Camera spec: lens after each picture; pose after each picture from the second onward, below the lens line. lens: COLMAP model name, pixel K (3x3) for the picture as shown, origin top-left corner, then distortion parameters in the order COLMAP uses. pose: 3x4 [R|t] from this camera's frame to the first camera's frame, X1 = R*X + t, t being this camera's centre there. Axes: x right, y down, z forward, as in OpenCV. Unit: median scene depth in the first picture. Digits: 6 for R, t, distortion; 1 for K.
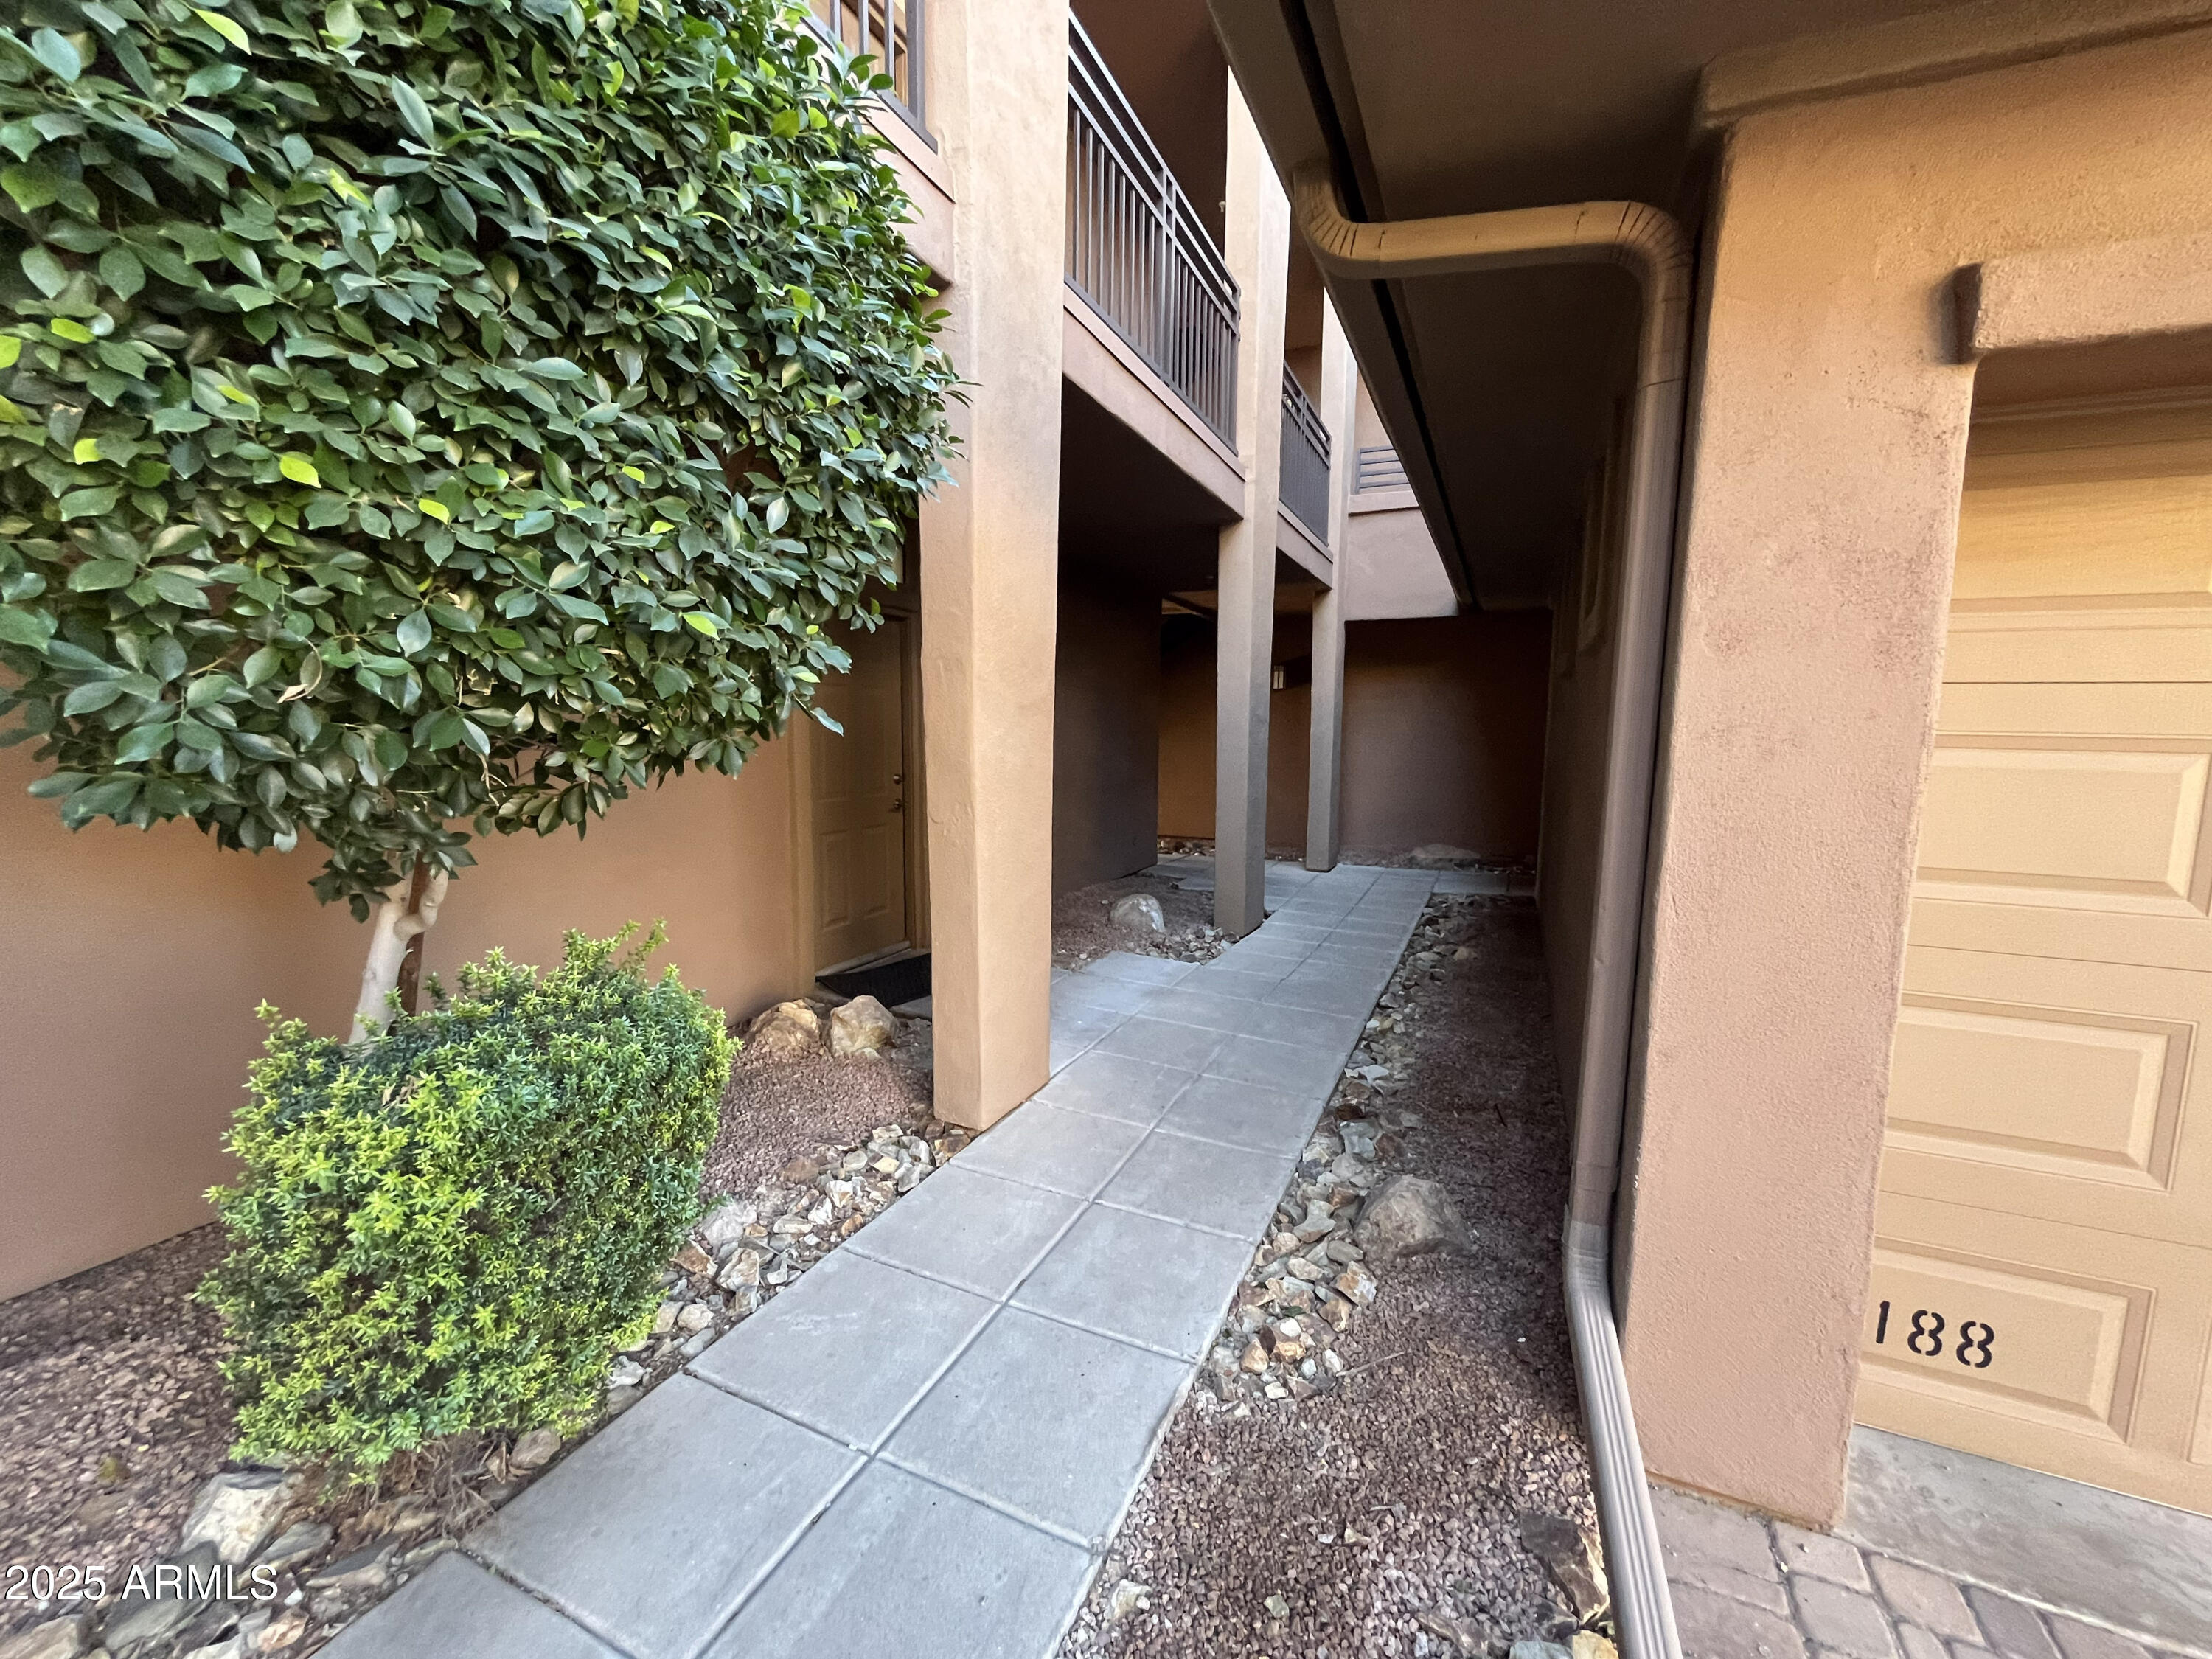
lens RADIAL K [[895.1, 0, 1106.0], [0, 895.1, 829.5], [0, 0, 1]] dist [-0.003126, -0.000430]
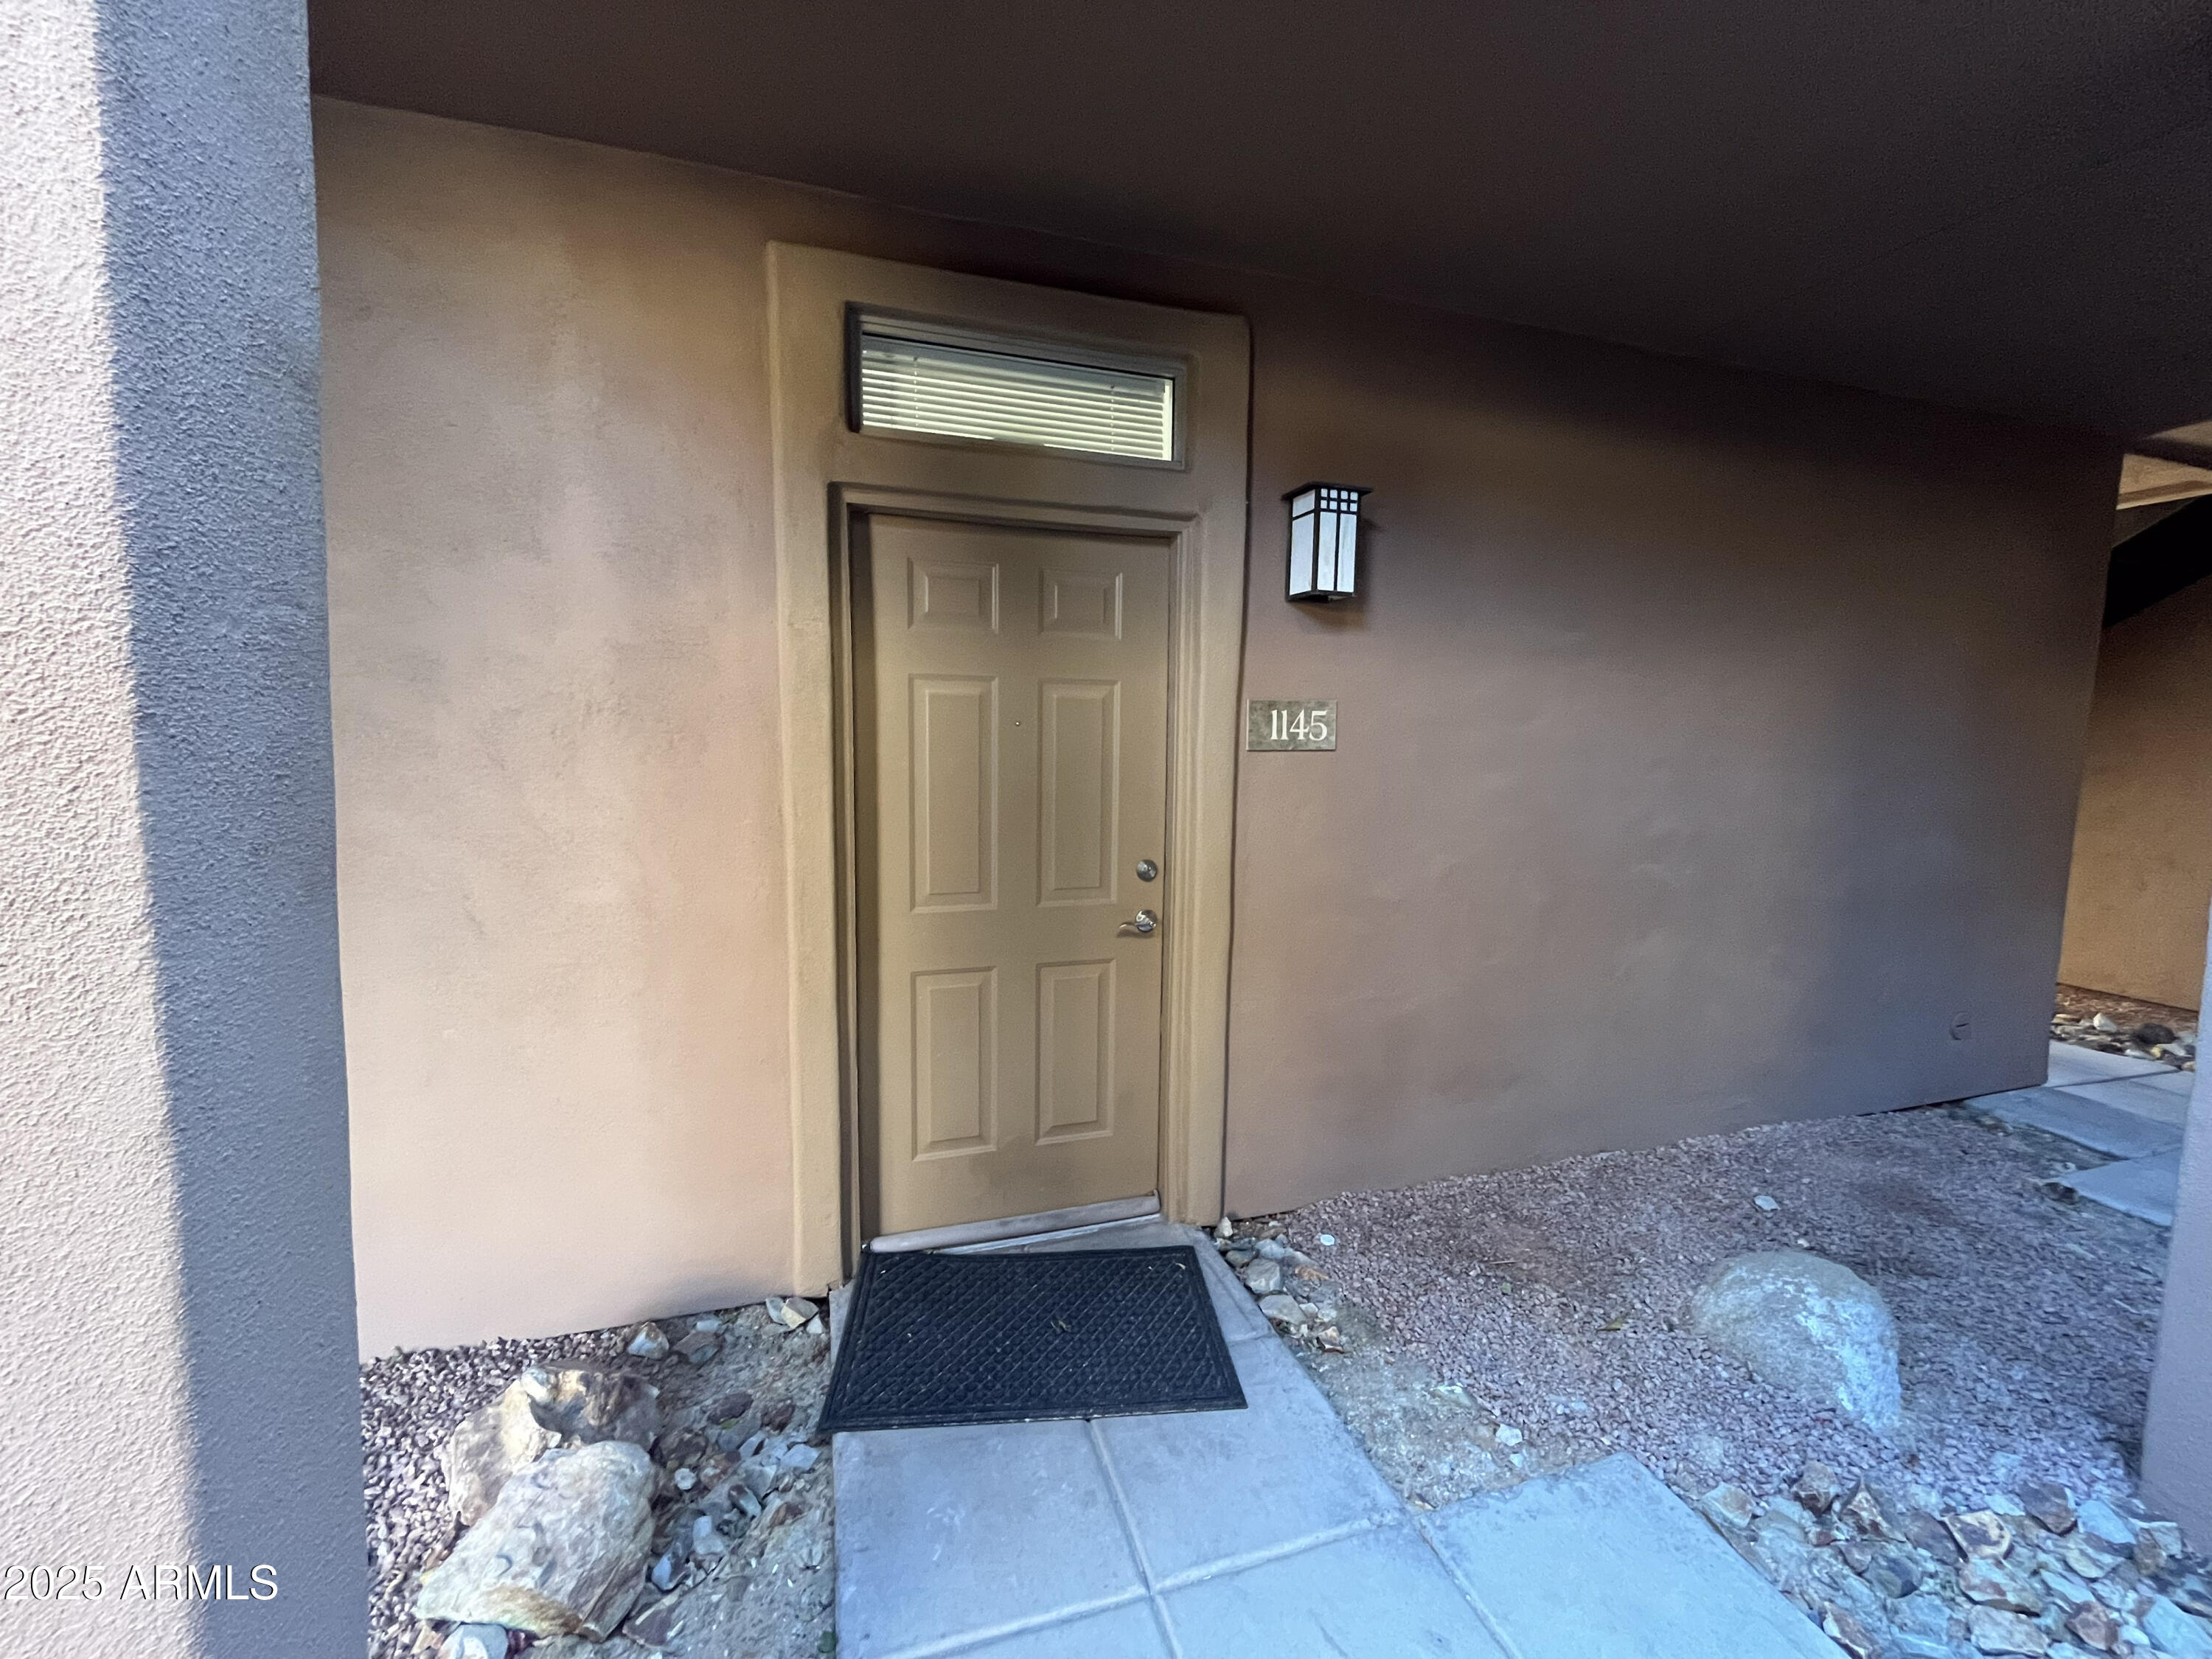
lens RADIAL K [[895.1, 0, 1106.0], [0, 895.1, 829.5], [0, 0, 1]] dist [-0.003126, -0.000430]
pose [[0.669432, 0.071178, -0.739456, 0.101279], [-0.093757, 0.995535, 0.010949, -0.075327], [0.736933, 0.062000, 0.673116, 0.598400]]
